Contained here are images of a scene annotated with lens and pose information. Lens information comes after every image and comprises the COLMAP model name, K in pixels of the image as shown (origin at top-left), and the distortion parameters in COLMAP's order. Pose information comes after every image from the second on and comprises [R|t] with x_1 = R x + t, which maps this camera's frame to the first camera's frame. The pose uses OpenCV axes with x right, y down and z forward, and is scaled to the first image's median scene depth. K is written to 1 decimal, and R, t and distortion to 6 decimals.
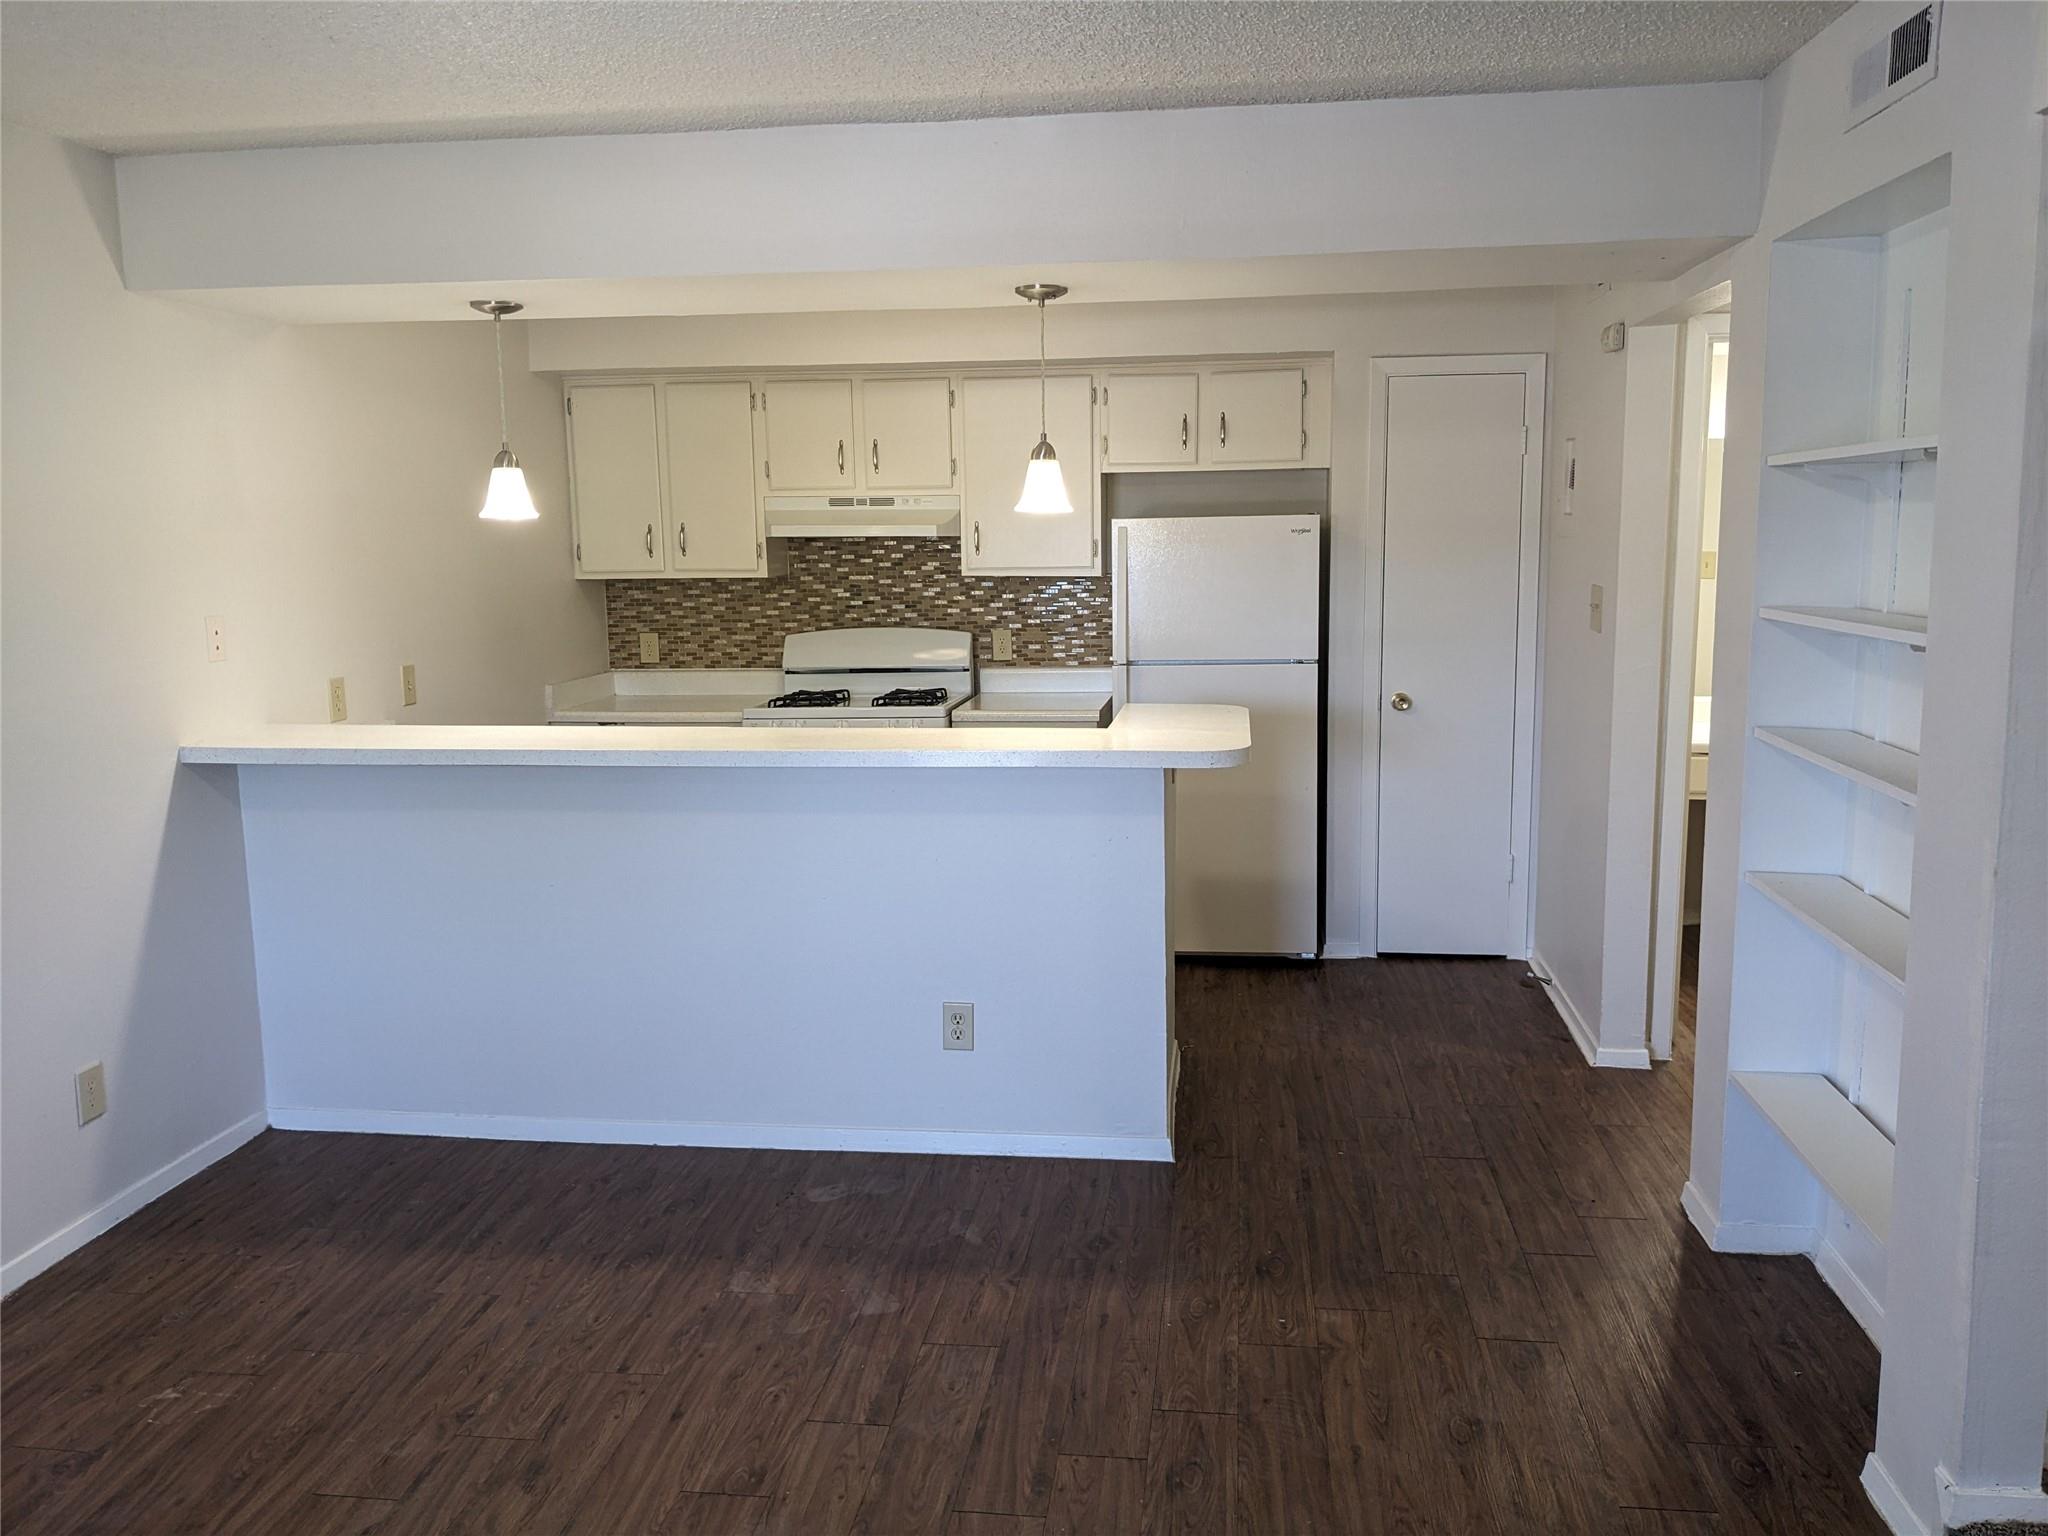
lens RADIAL K [[1634.9, 0, 1032.7], [0, 1634.9, 757.4], [0, 0, 1]] dist [0.054129, -0.094401]
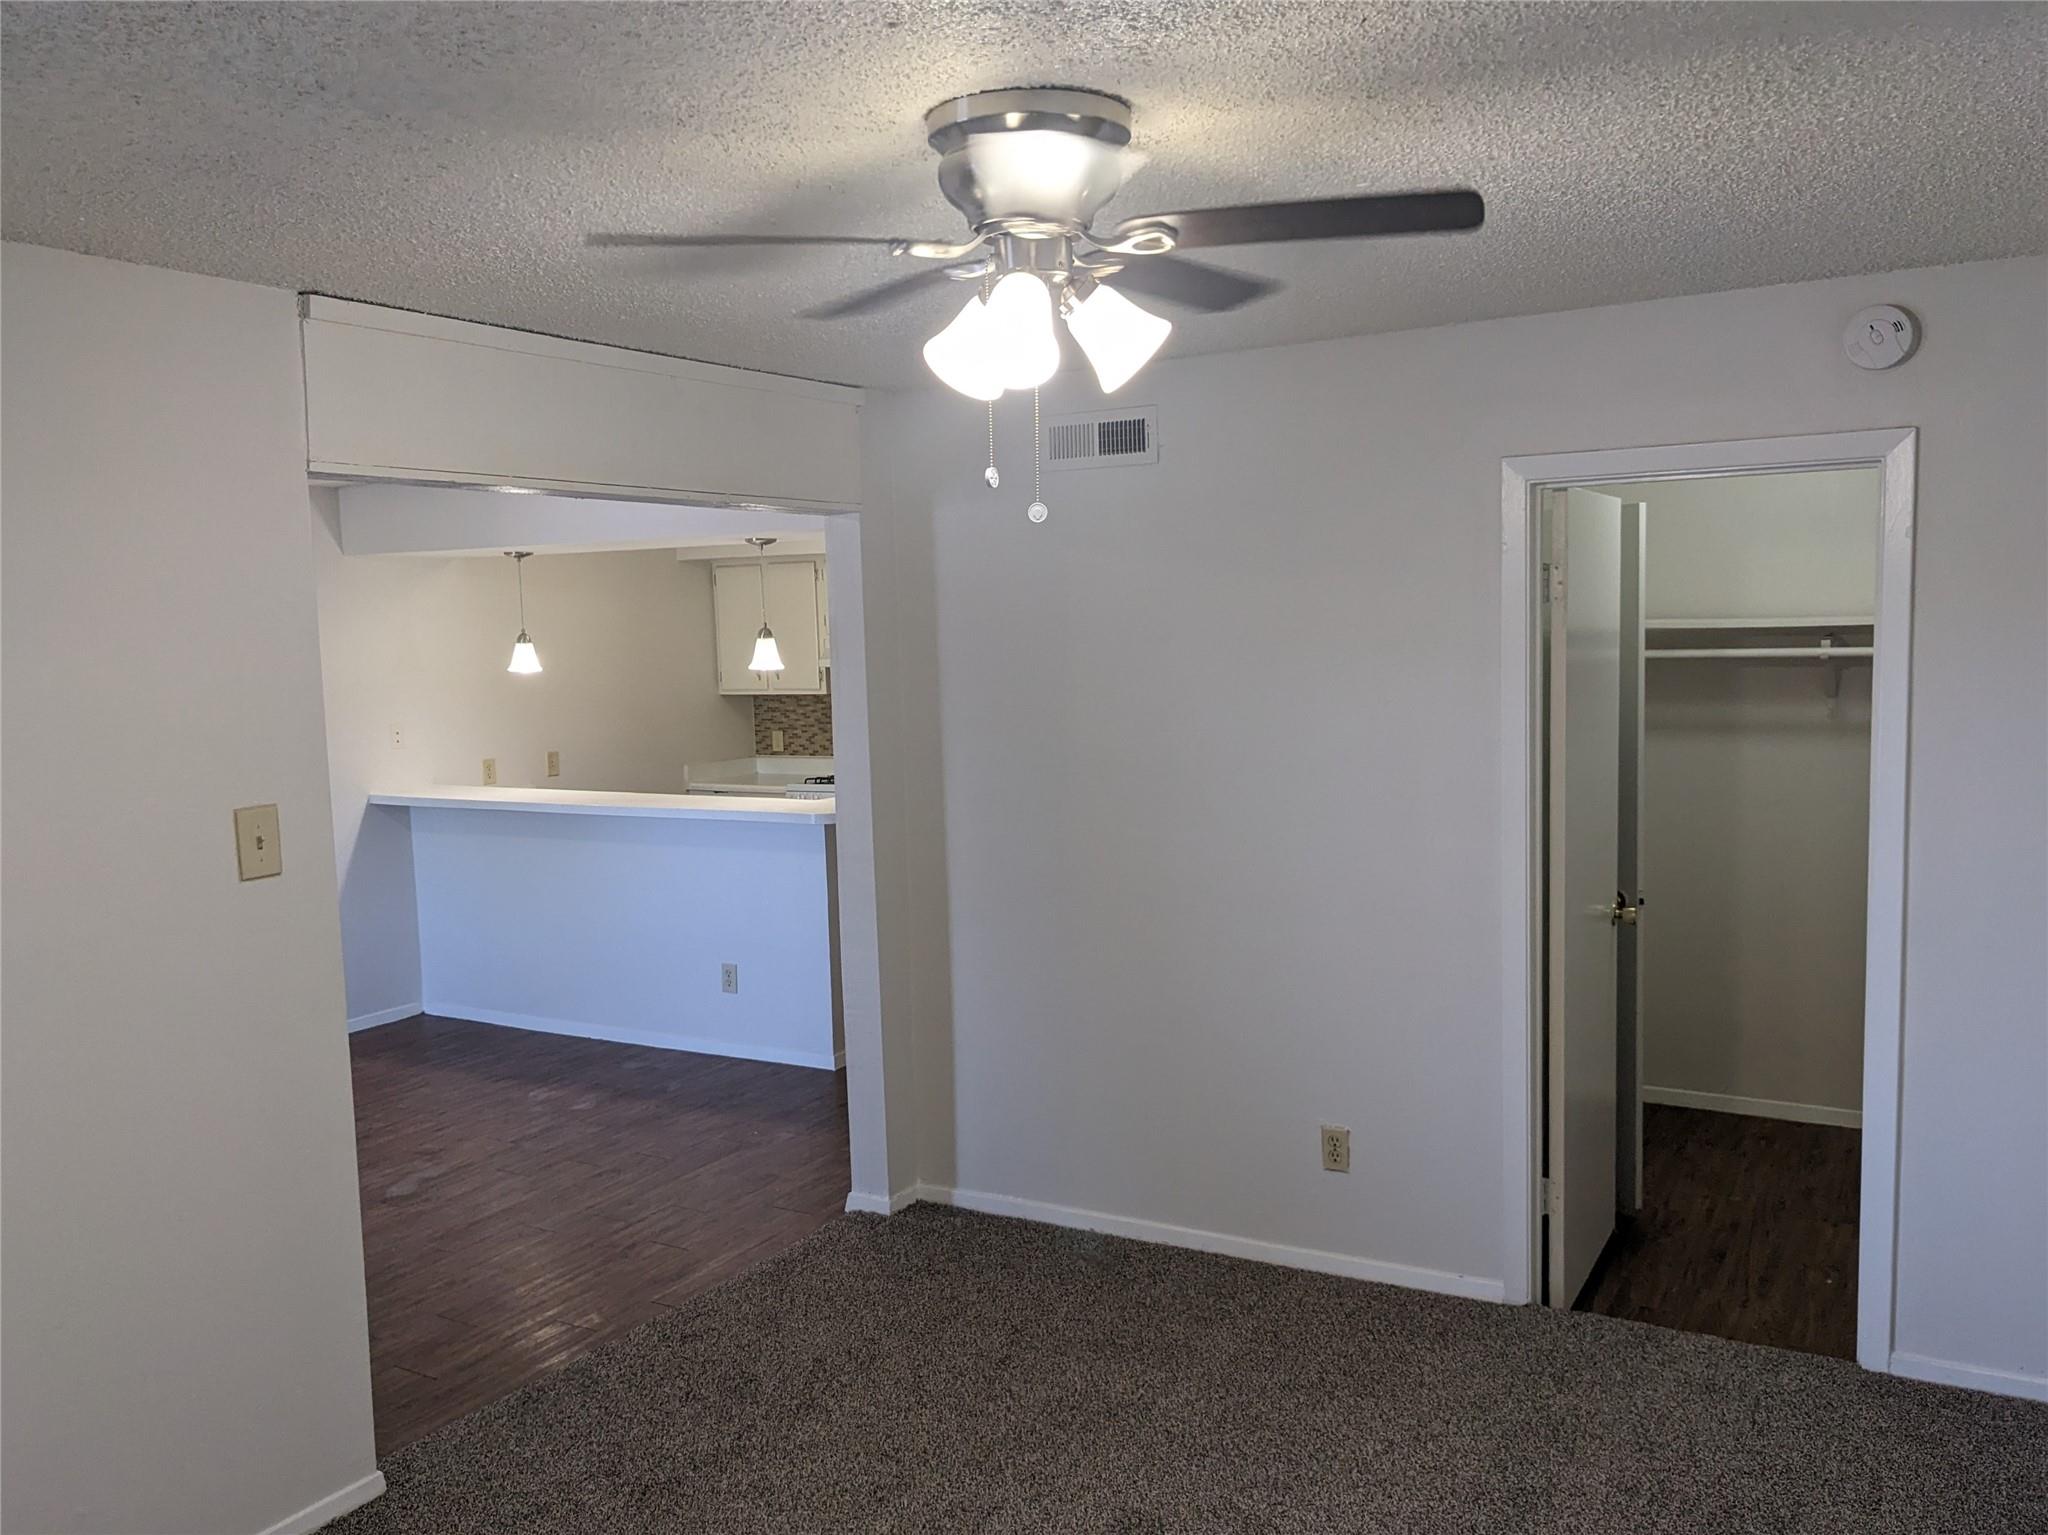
lens RADIAL K [[1678.9, 0, 1024.0], [0, 1678.9, 767.5], [0, 0, 1]] dist [0.004591, -0.102532]
pose [[0.923278, 0.022469, -0.383475, 0.577454], [-0.039269, 0.998579, -0.036035, 0.001253], [0.382121, 0.048329, 0.922848, -0.302850]]
